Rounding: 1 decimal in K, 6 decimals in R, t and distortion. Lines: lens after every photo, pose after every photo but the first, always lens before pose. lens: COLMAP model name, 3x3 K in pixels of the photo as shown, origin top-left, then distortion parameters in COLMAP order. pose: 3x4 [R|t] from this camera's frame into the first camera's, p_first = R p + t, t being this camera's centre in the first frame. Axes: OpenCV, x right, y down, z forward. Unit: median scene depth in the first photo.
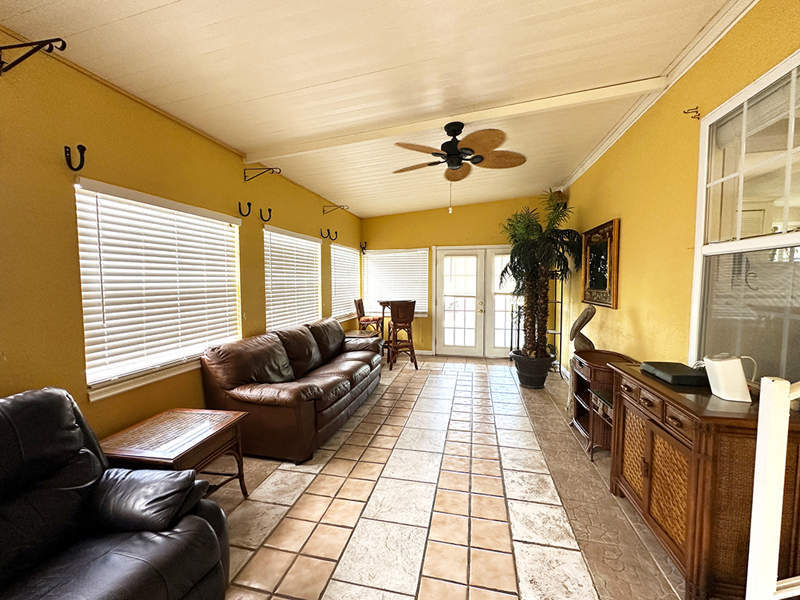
lens RADIAL K [[322.8, 0, 400.0], [0, 322.8, 299.2], [0, 0, 1]] dist [-0.002222, 0.000002]
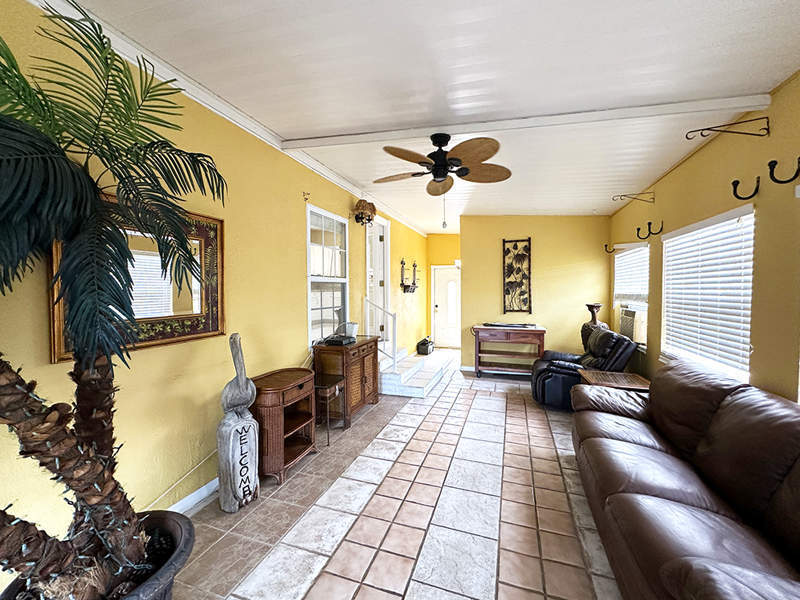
lens RADIAL K [[322.8, 0, 399.8], [0, 322.8, 296.7], [0, 0, 1]] dist [-0.002222, 0.000002]
pose [[-0.994451, 0.006507, 0.104996, 0.212186], [0.015364, 0.996367, 0.083772, -0.156824], [-0.104069, 0.084920, -0.990938, 2.242184]]
